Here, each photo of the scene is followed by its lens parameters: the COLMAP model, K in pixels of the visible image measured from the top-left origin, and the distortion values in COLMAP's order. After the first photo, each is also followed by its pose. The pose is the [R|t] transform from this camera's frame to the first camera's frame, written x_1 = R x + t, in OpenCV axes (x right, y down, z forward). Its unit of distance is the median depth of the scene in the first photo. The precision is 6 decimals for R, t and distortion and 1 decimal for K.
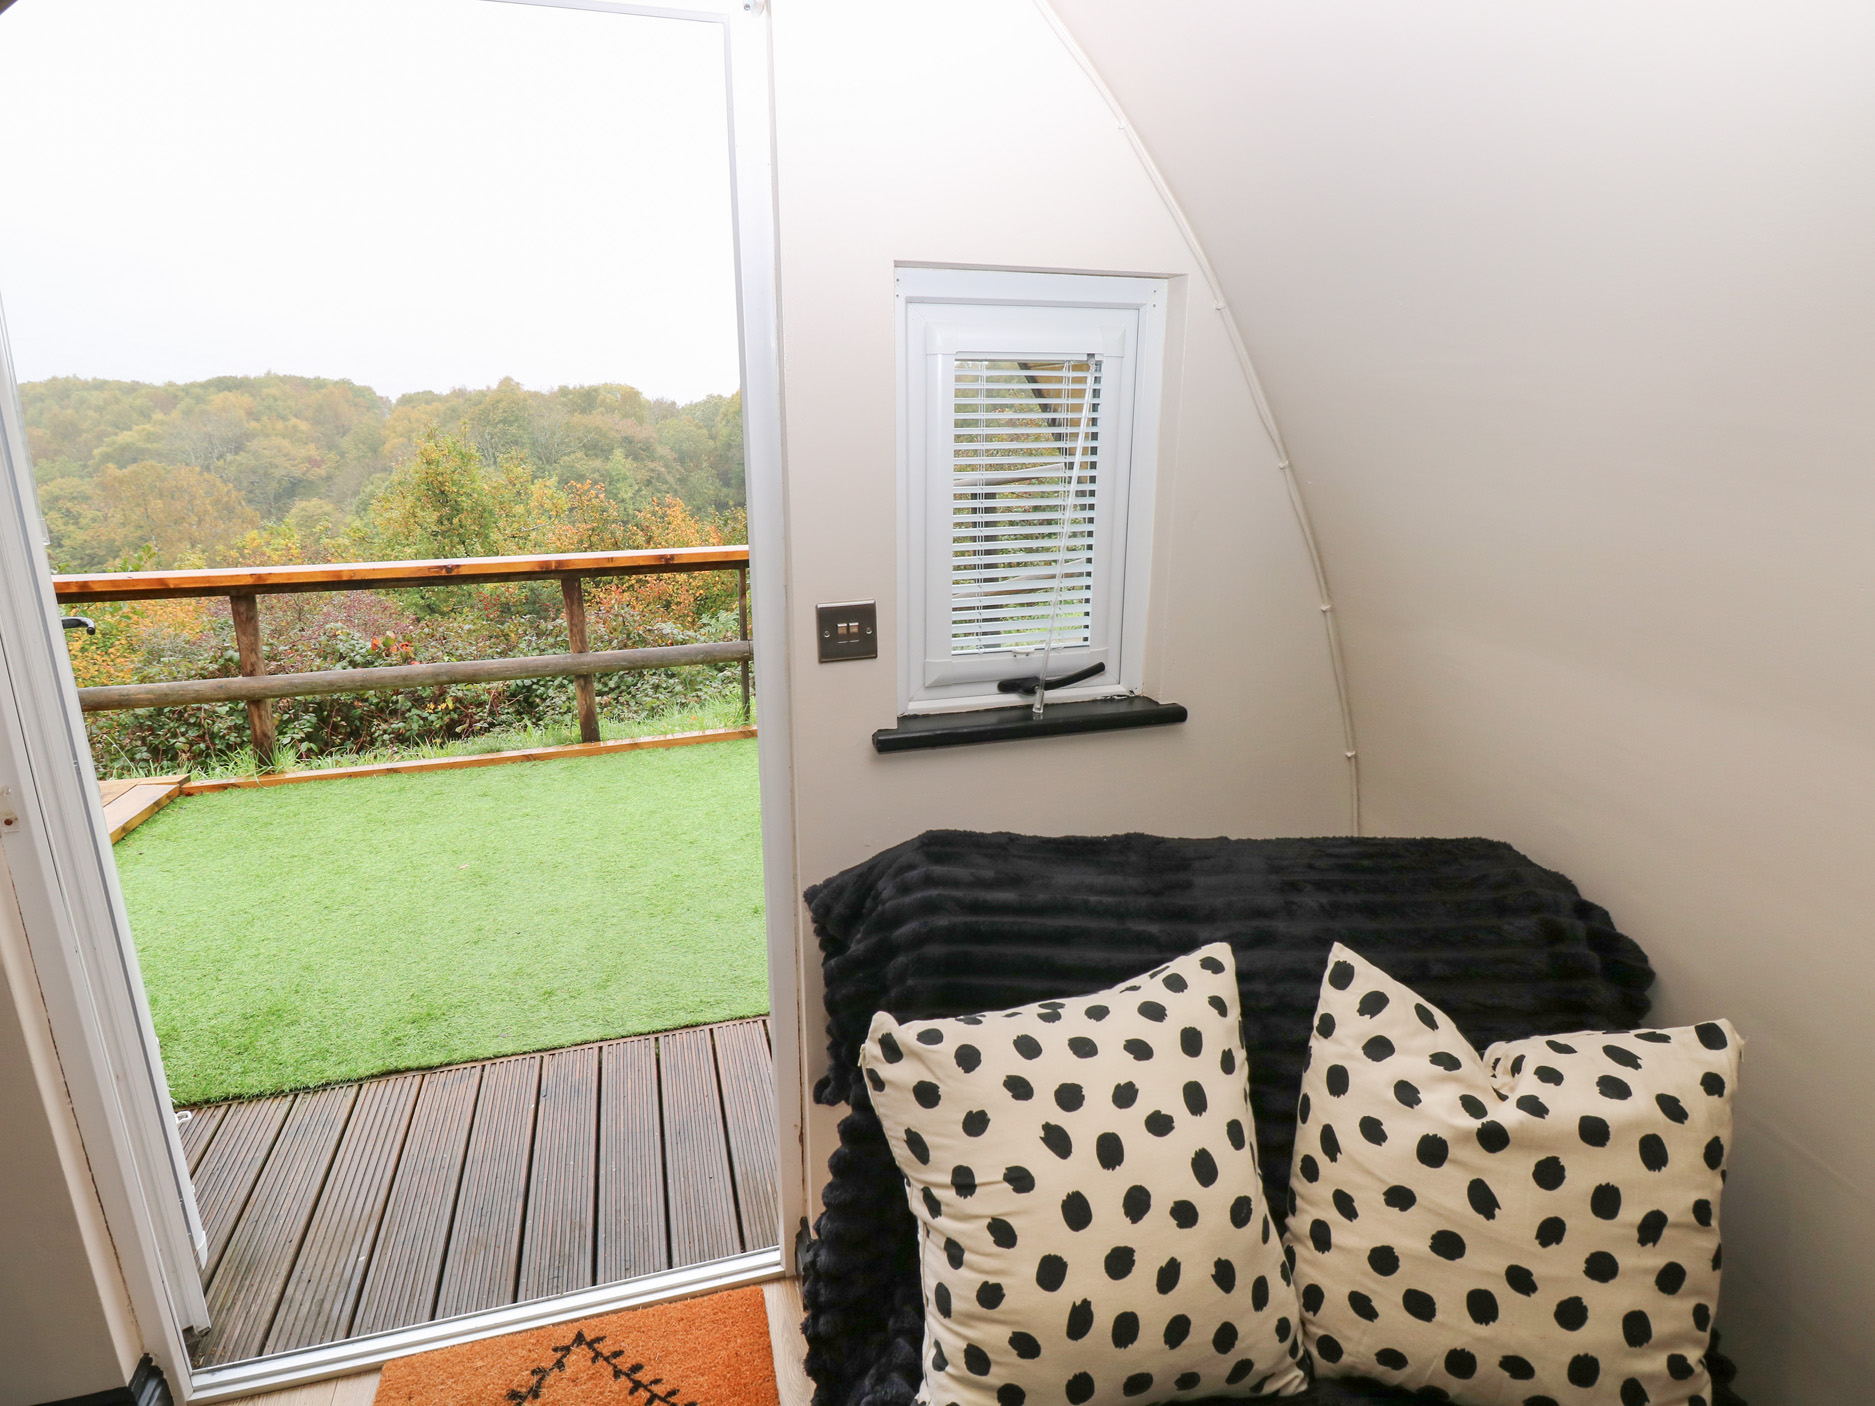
lens RADIAL K [[997.2, 0, 936.1], [0, 997.2, 685.5], [0, 0, 1]] dist [0.008224, -0.019111]
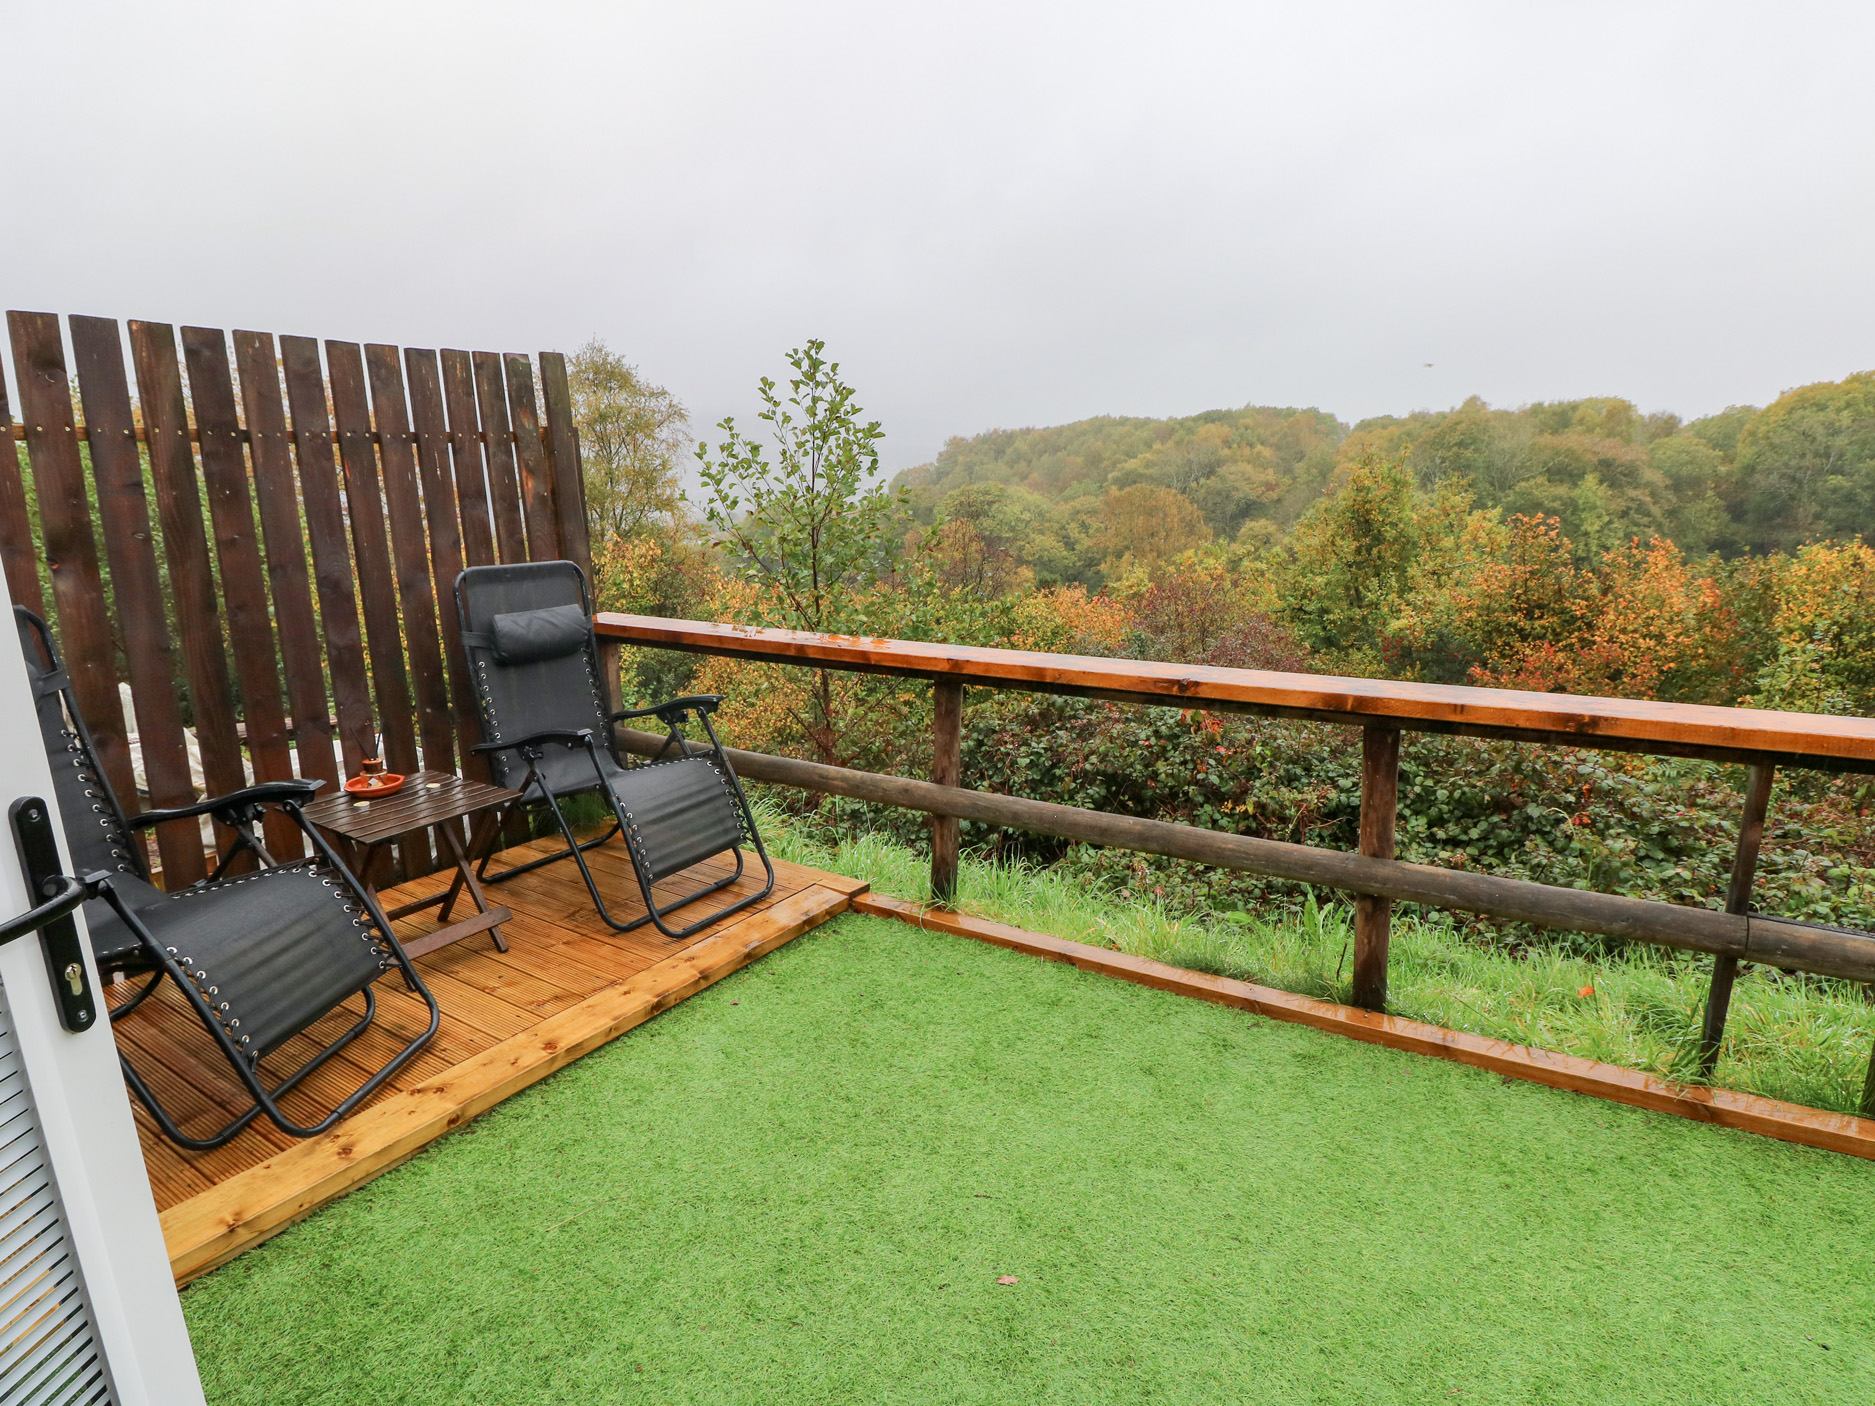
lens RADIAL K [[997.2, 0, 936.1], [0, 997.2, 685.5], [0, 0, 1]] dist [0.008224, -0.019111]
pose [[0.641286, 0.158149, -0.750827, -0.070768], [-0.174962, 0.982889, 0.057593, -0.076672], [0.747088, 0.094433, 0.657983, 0.285860]]
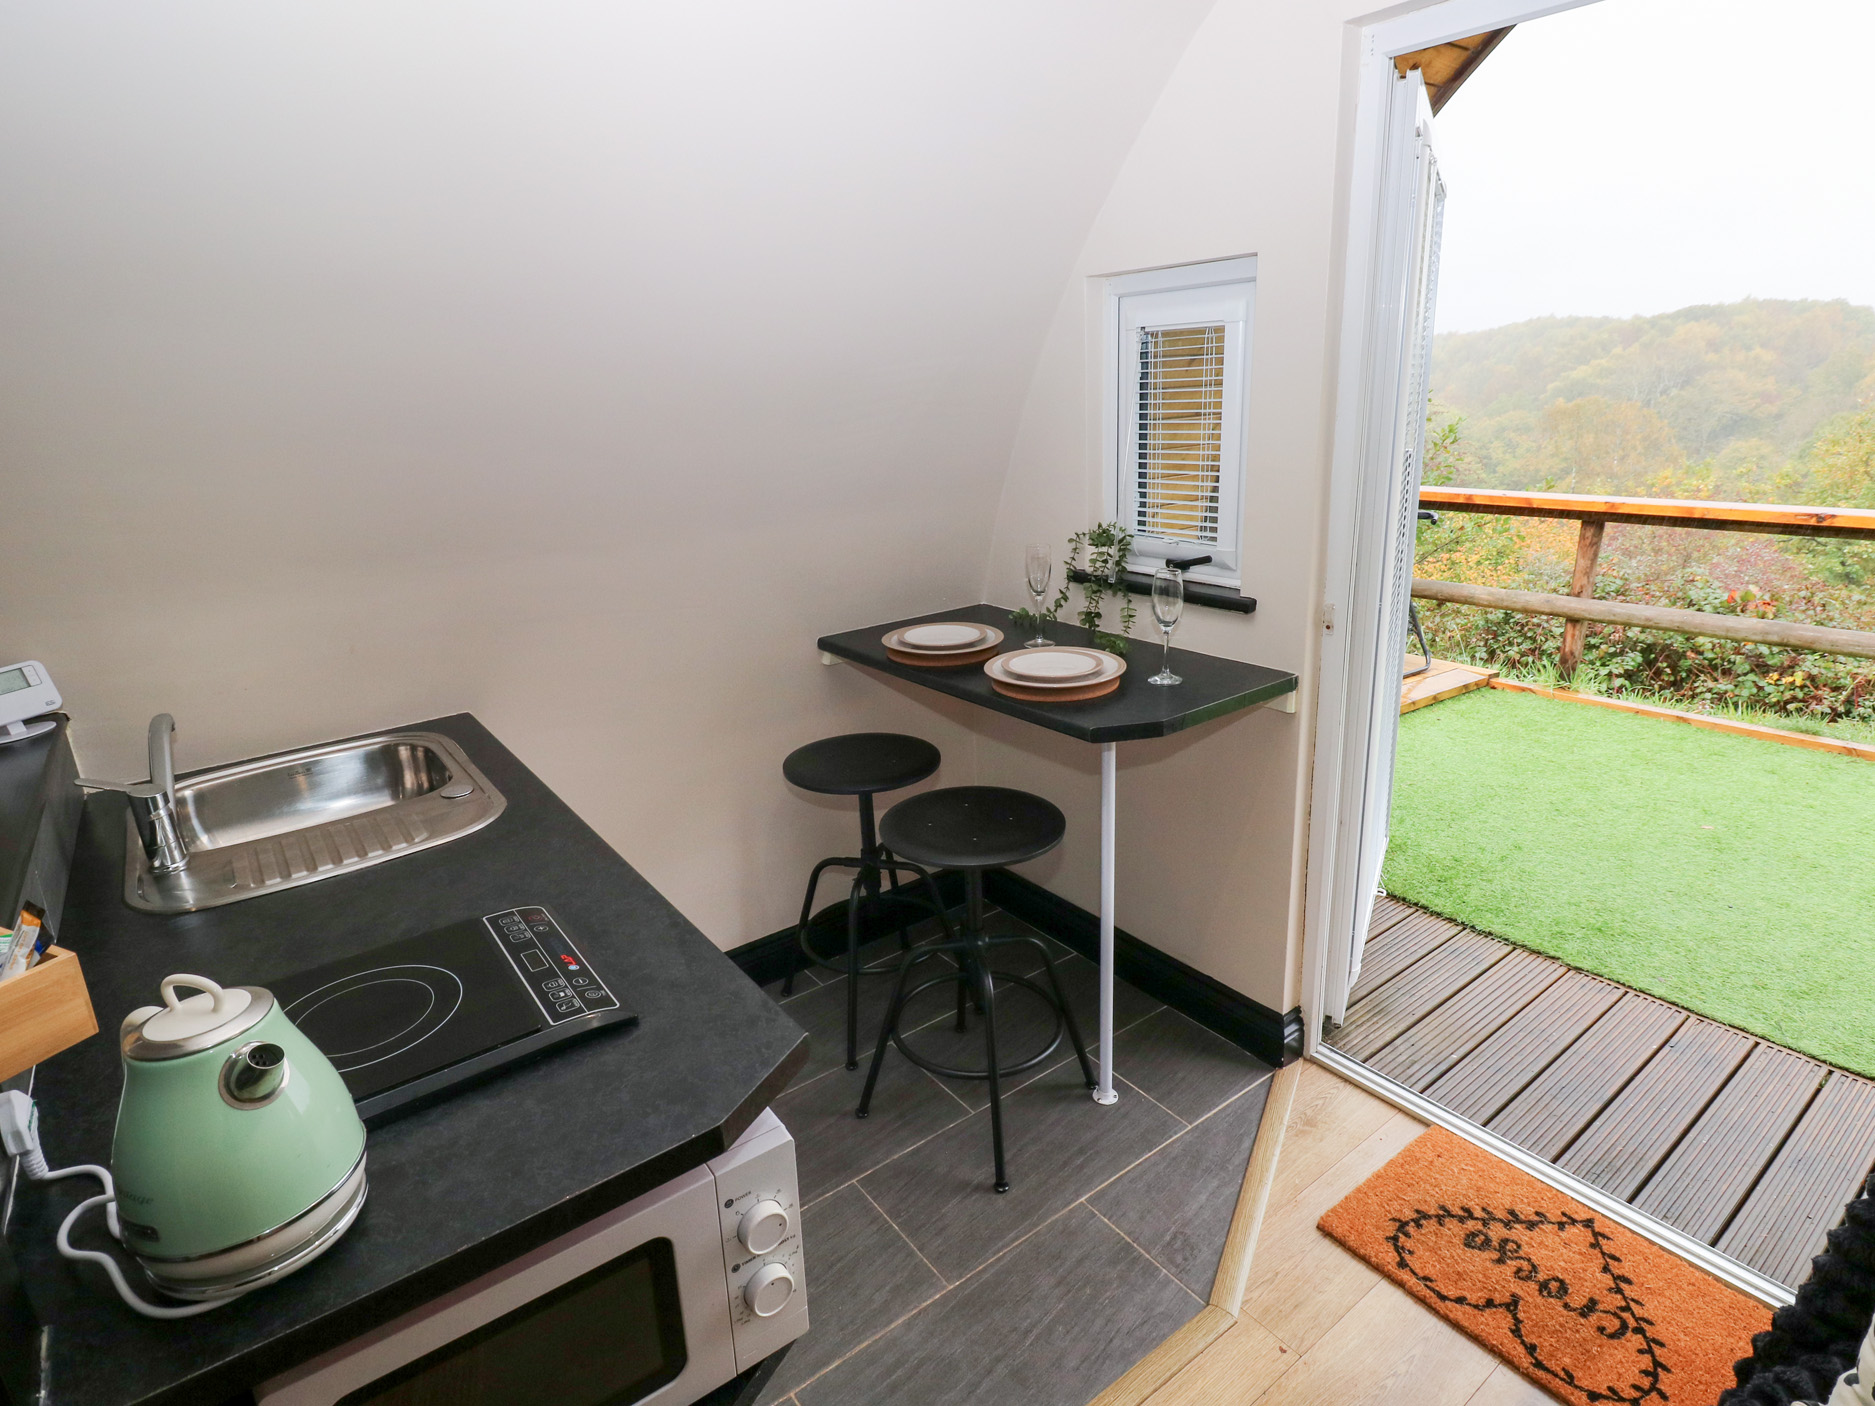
lens RADIAL K [[1034.5, 0, 937.3], [0, 1034.5, 682.2], [0, 0, 1]] dist [0.022086, -0.023993]
pose [[0.355360, 0.247565, -0.901349, 0.058694], [-0.205043, 0.961448, 0.183233, 0.008829], [0.911963, 0.119702, 0.392422, -0.032819]]
